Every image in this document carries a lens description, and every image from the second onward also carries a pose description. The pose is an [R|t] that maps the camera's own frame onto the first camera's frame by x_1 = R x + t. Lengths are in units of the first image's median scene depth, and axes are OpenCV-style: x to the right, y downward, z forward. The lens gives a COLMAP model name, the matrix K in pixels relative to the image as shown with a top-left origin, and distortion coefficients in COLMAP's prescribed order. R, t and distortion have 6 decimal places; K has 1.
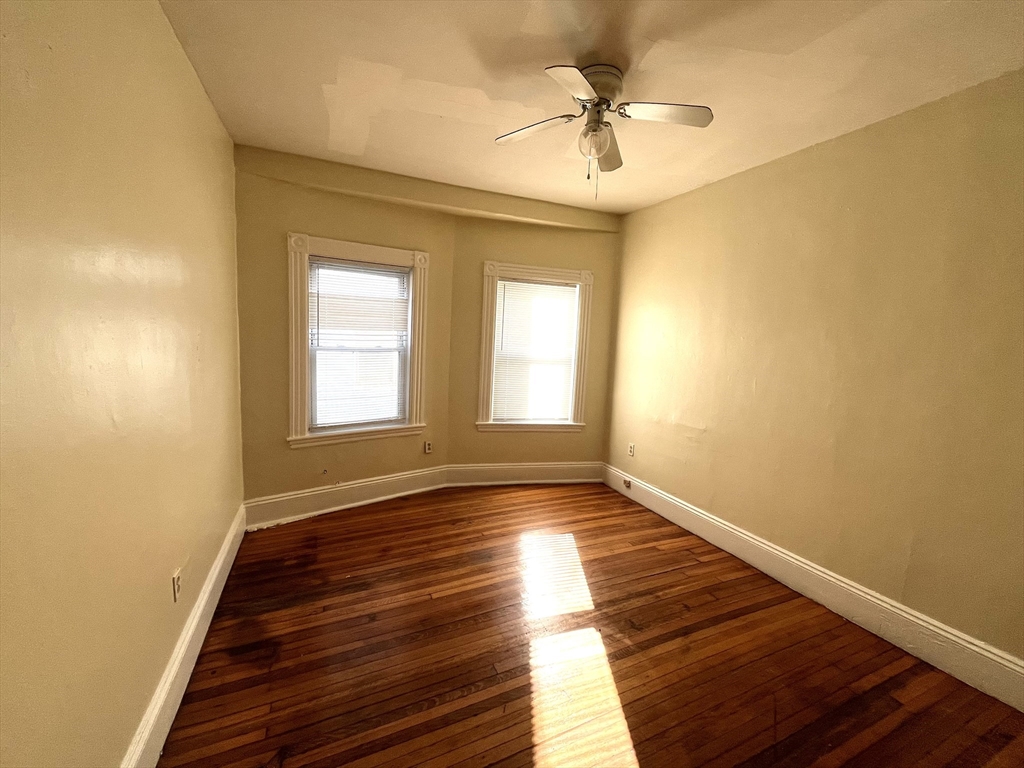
lens RADIAL K [[412.9, 0, 509.2], [0, 412.9, 381.5], [0, 0, 1]] dist [-0.006352, -0.000133]
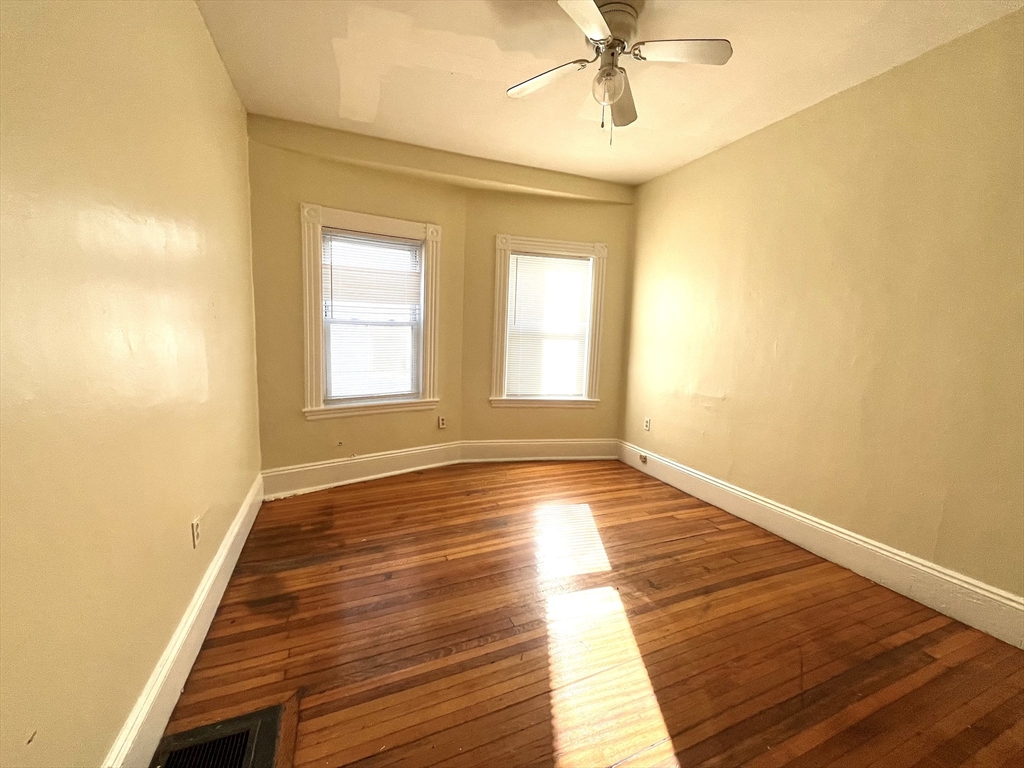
lens RADIAL K [[412.9, 0, 509.2], [0, 412.9, 381.5], [0, 0, 1]] dist [-0.006352, -0.000133]
pose [[0.999500, -0.008750, -0.030371, -0.003939], [0.008972, 0.999934, 0.007157, 0.087395], [0.030306, -0.007426, 0.999513, 0.010997]]
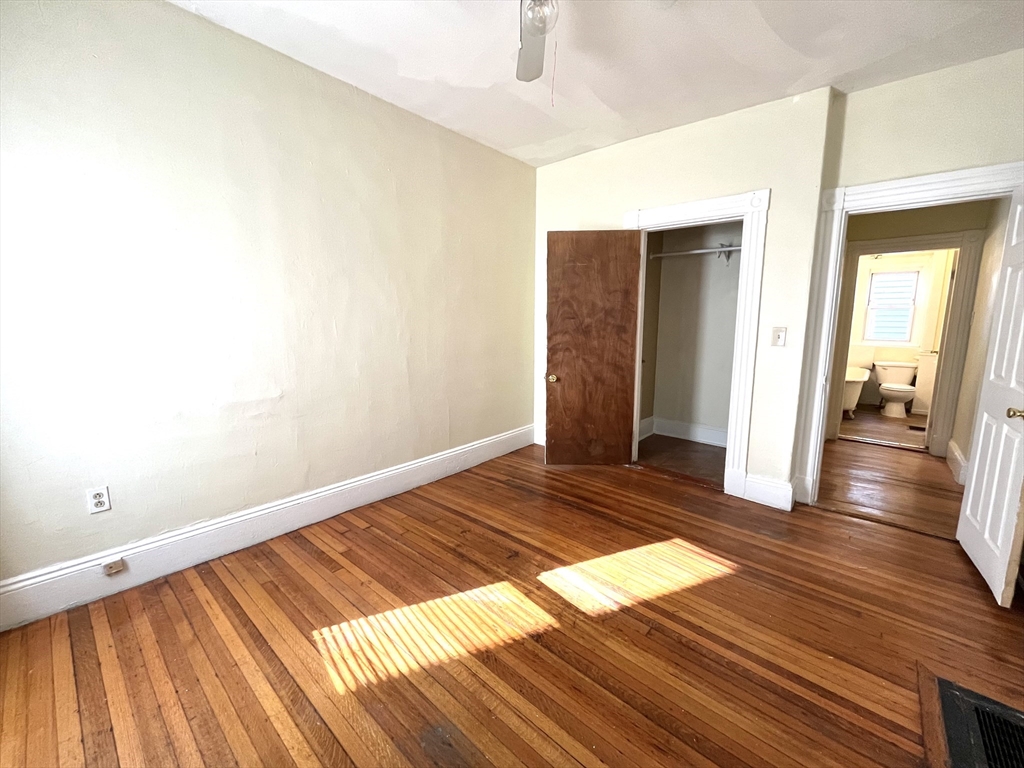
lens RADIAL K [[412.9, 0, 509.2], [0, 412.9, 381.5], [0, 0, 1]] dist [-0.006352, -0.000133]
pose [[-0.416034, -0.178108, 0.891736, -0.488356], [0.072001, 0.971101, 0.227550, -0.067485], [-0.906494, 0.158874, -0.391187, 1.204500]]
